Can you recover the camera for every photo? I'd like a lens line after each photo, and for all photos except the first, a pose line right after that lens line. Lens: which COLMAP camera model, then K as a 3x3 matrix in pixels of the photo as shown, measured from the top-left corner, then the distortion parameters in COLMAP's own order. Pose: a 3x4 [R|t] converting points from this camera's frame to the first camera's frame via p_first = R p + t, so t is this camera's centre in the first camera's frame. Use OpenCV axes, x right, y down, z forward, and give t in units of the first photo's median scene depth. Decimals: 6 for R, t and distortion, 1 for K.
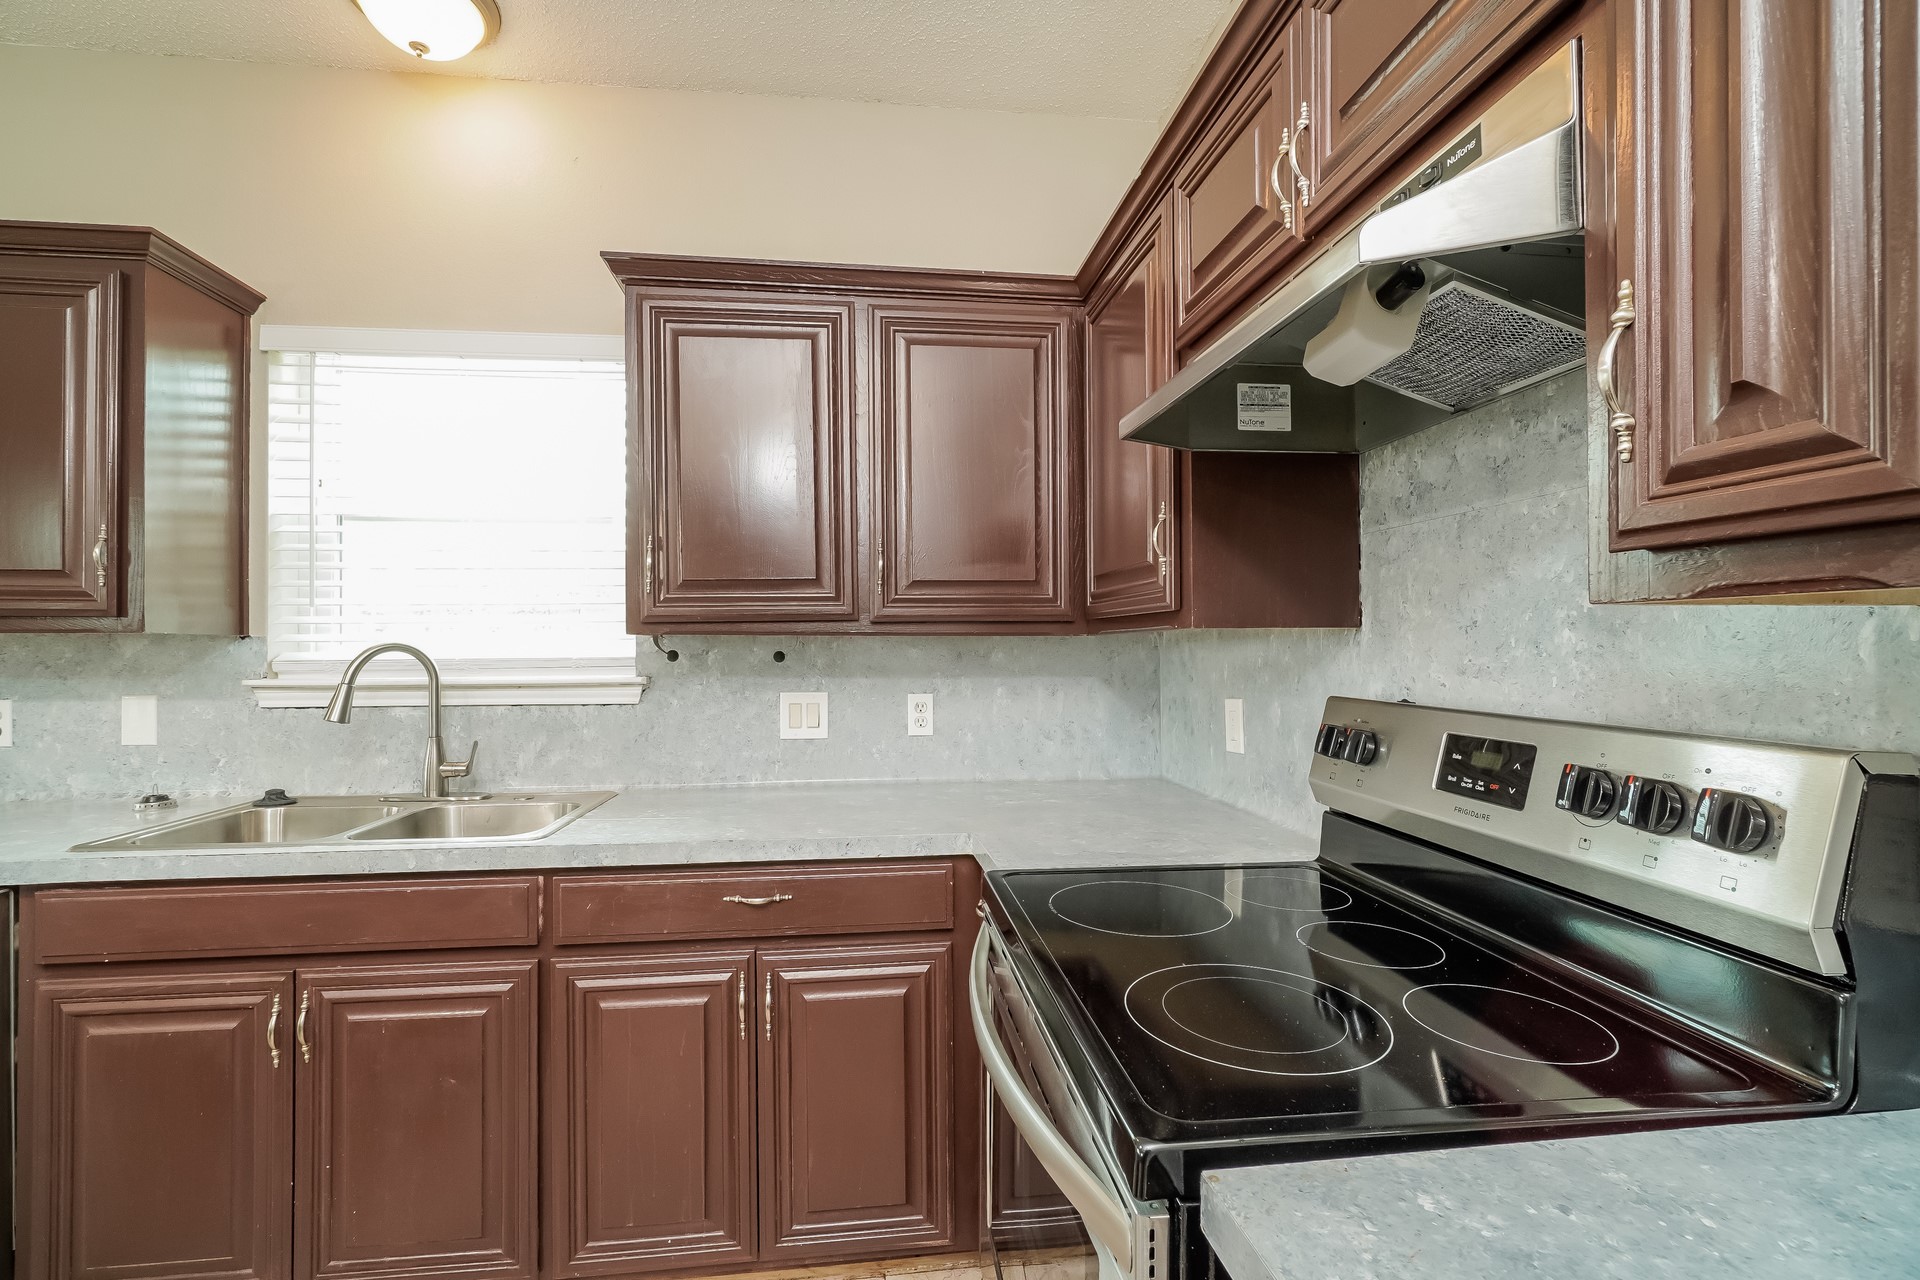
lens RADIAL K [[826.1, 0, 953.3], [0, 826.1, 637.3], [0, 0, 1]] dist [-0.009174, 0.004417]
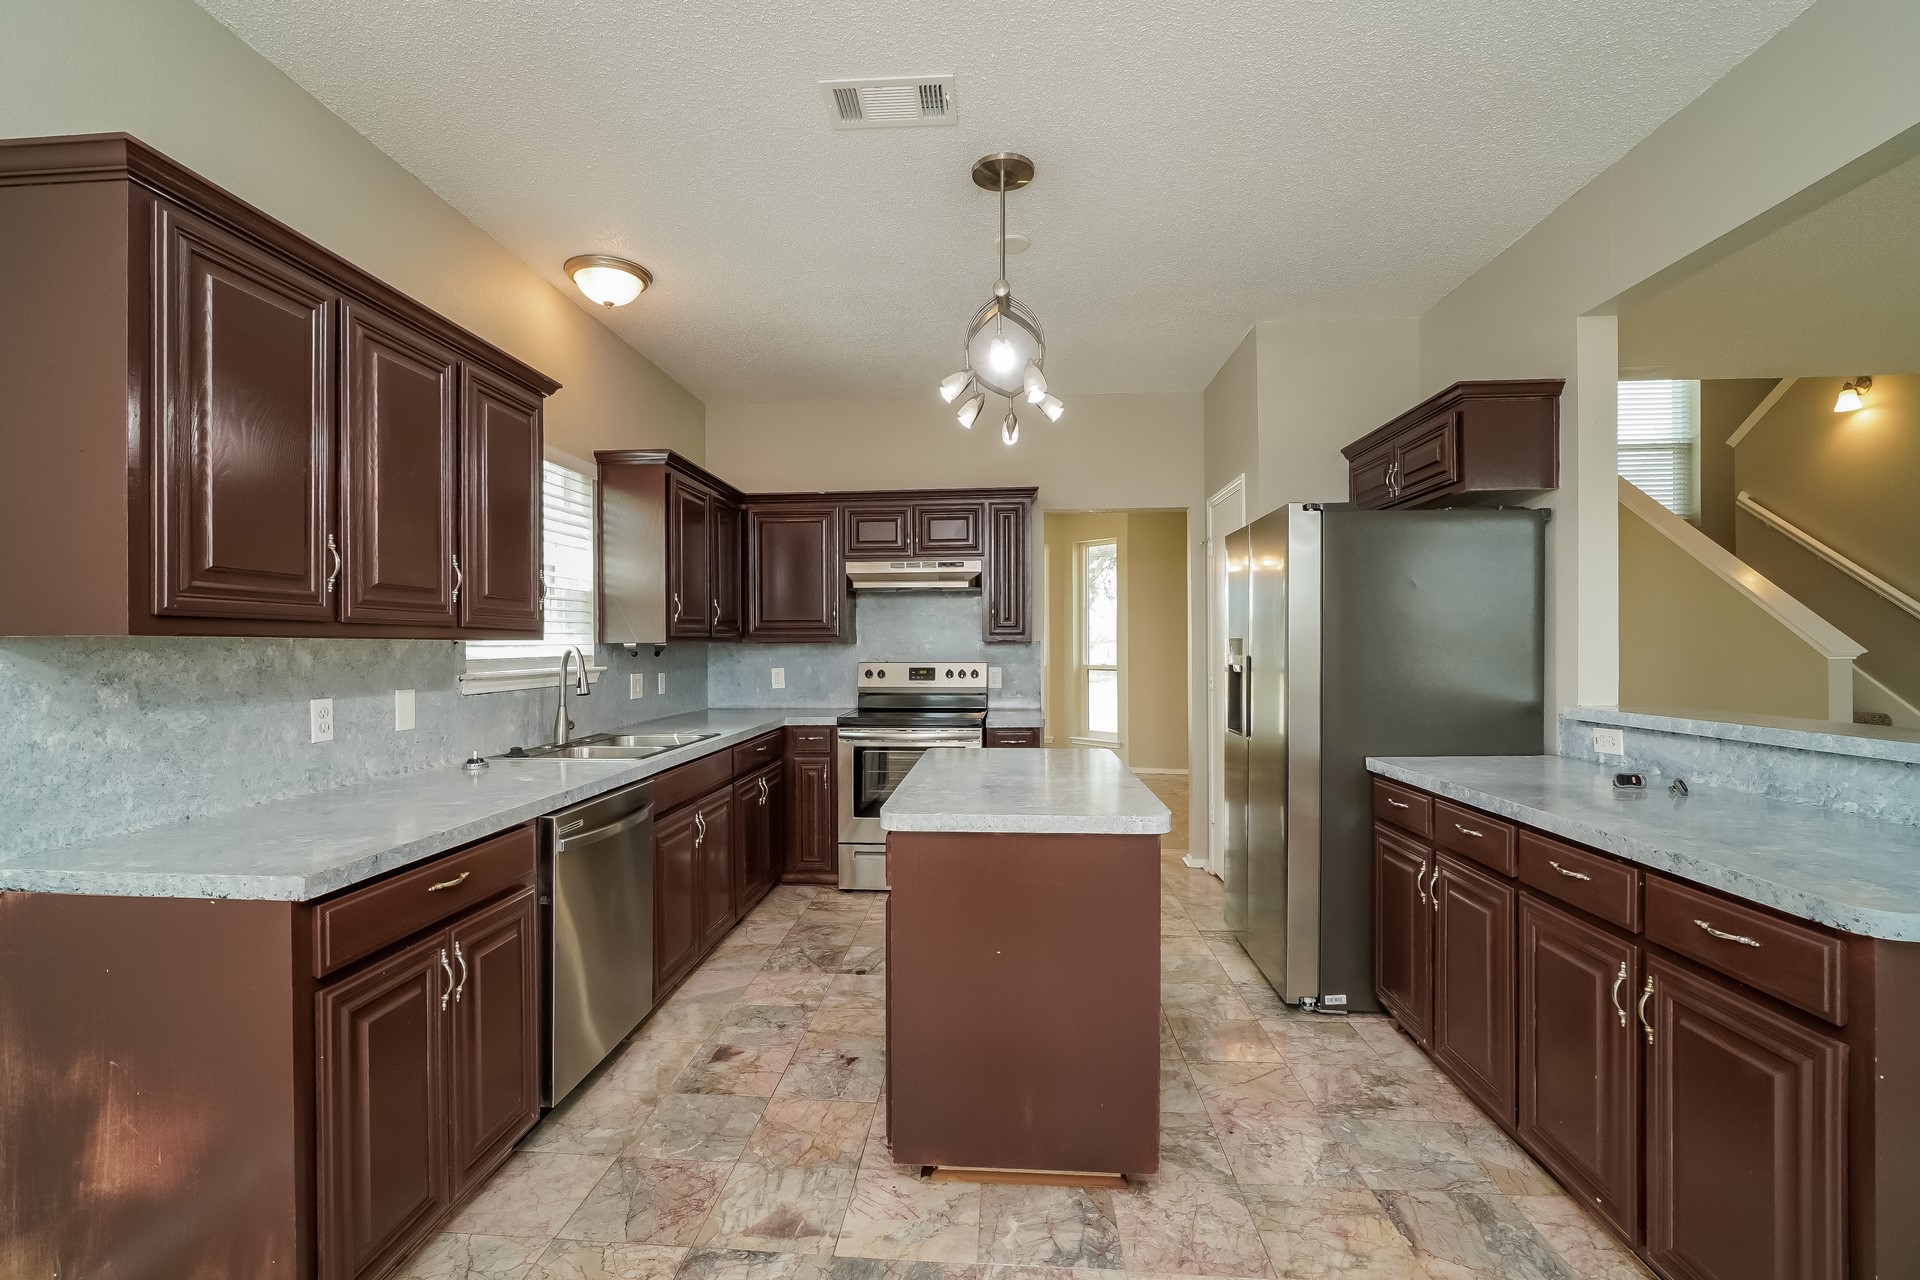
lens RADIAL K [[826.1, 0, 953.3], [0, 826.1, 637.3], [0, 0, 1]] dist [-0.009174, 0.004417]
pose [[0.202840, 0.009196, 0.979169, -2.033357], [0.008973, 0.999896, -0.011249, 0.015296], [-0.979171, 0.011068, 0.202736, -0.041745]]
